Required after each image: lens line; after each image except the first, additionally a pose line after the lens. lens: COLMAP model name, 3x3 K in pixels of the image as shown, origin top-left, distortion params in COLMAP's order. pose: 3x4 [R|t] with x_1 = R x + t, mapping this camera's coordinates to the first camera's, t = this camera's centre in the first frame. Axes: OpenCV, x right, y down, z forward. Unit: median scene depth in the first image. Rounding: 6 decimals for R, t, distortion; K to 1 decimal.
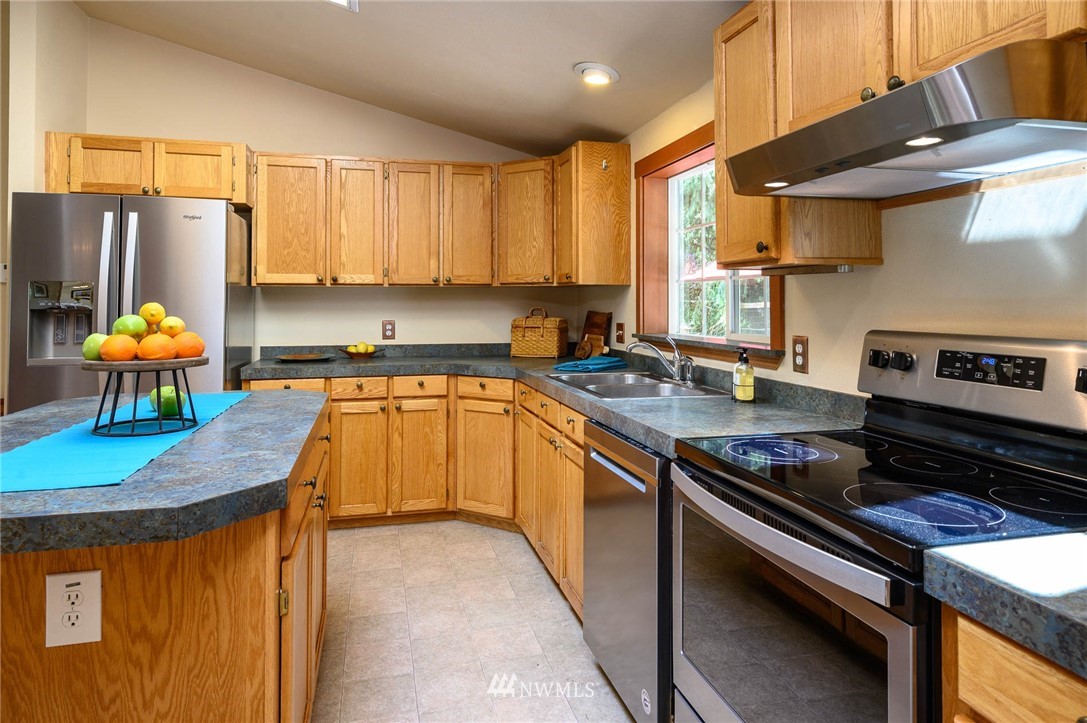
lens RADIAL K [[632.2, 0, 546.3], [0, 632.2, 310.4], [0, 0, 1]] dist [0.000676, 0.000119]
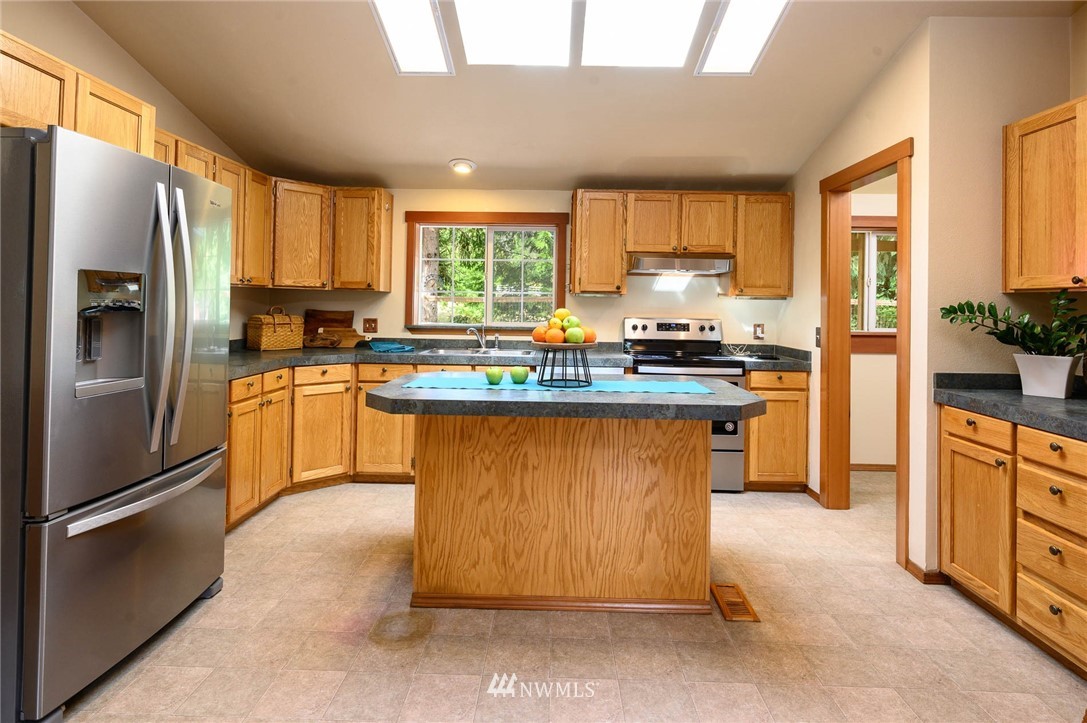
lens RADIAL K [[562.4, 0, 541.7], [0, 562.4, 300.1], [0, 0, 1]] dist [0.001112, -0.000133]
pose [[0.306061, 0.019557, 0.951811, -1.197876], [-0.004630, 0.999808, -0.019054, 0.000829], [-0.952000, 0.001425, 0.306093, 0.331461]]
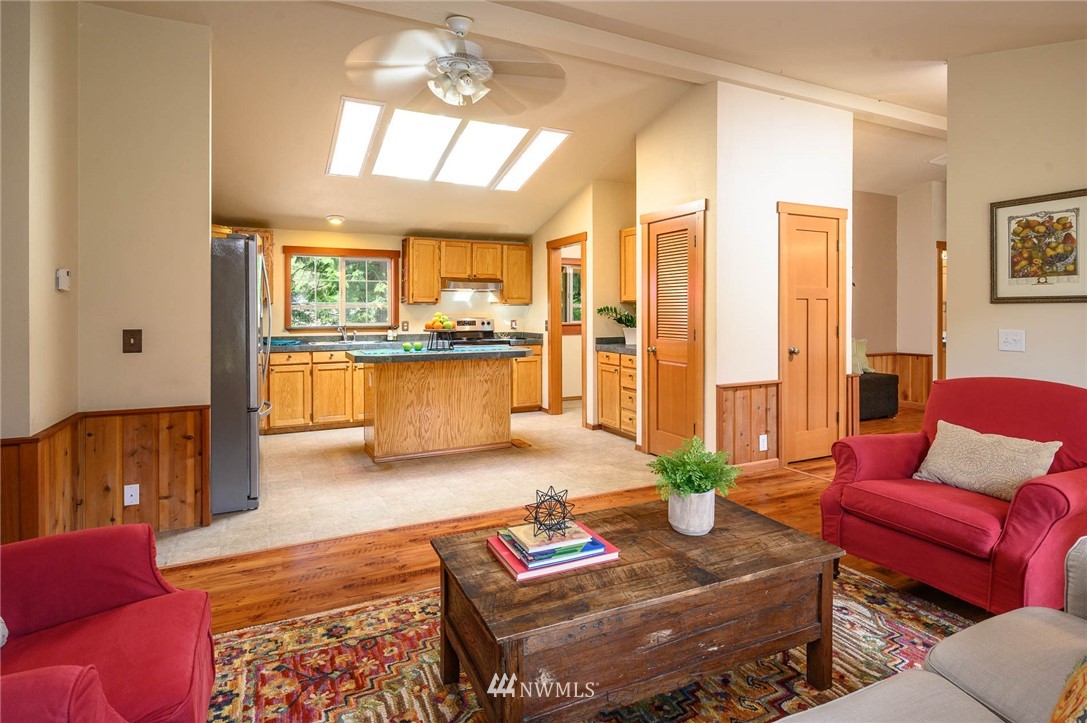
lens RADIAL K [[566.9, 0, 545.8], [0, 566.9, 314.2], [0, 0, 1]] dist [-0.004732, -0.001113]
pose [[-0.177219, 0.001152, 0.984171, -2.175935], [0.016456, 0.999863, 0.001793, 0.005274], [-0.984034, 0.016514, -0.177214, 0.558087]]
